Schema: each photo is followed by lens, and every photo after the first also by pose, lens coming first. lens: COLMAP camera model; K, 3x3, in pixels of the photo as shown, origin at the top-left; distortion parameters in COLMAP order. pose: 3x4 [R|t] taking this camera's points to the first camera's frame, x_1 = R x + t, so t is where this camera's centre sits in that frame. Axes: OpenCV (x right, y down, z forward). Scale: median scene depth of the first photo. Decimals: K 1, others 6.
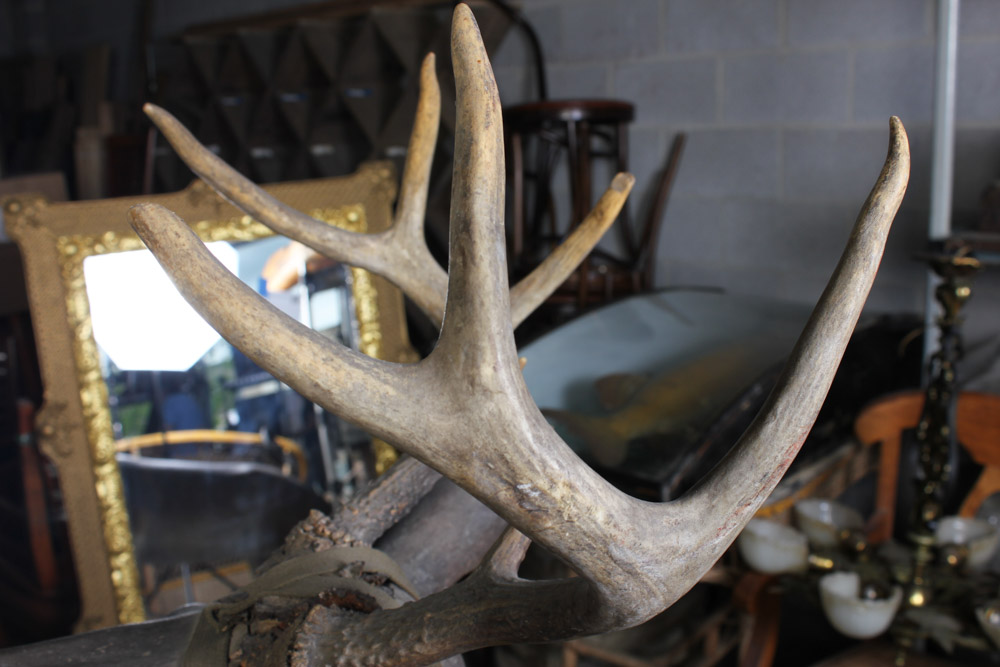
lens RADIAL K [[1099.7, 0, 500.0], [0, 1099.7, 333.5], [0, 0, 1]] dist [-0.122734, 0.033012]
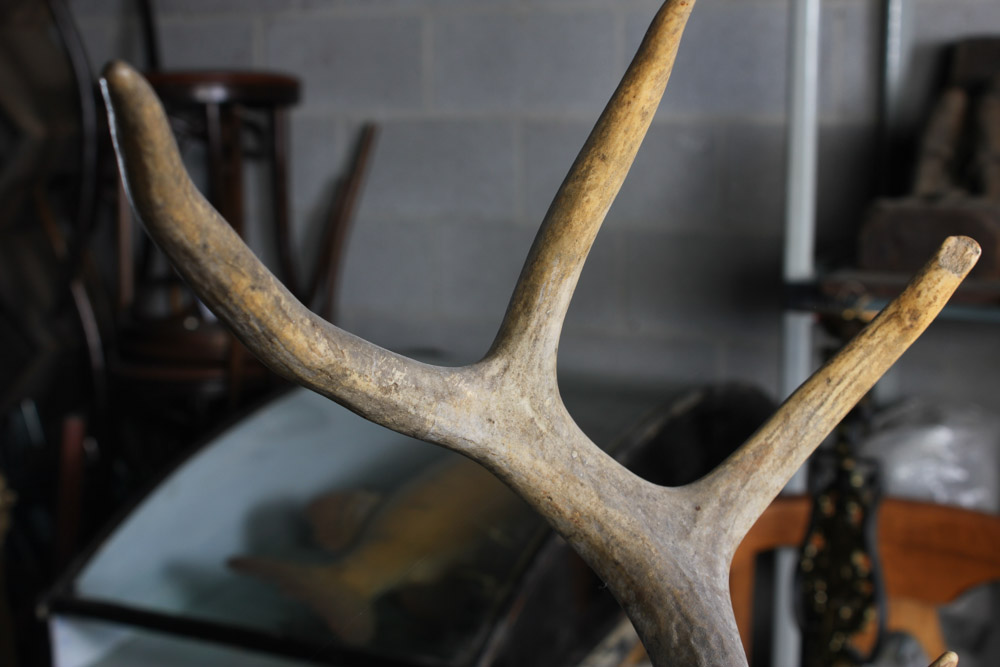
lens RADIAL K [[1492.6, 0, 500.0], [0, 1492.6, 333.5], [0, 0, 1]] dist [-0.083984, -0.032026]
pose [[0.940350, -0.023776, 0.339376, -0.112874], [0.036294, 0.998873, -0.030584, -0.030858], [-0.338266, 0.041077, 0.940153, 0.149880]]
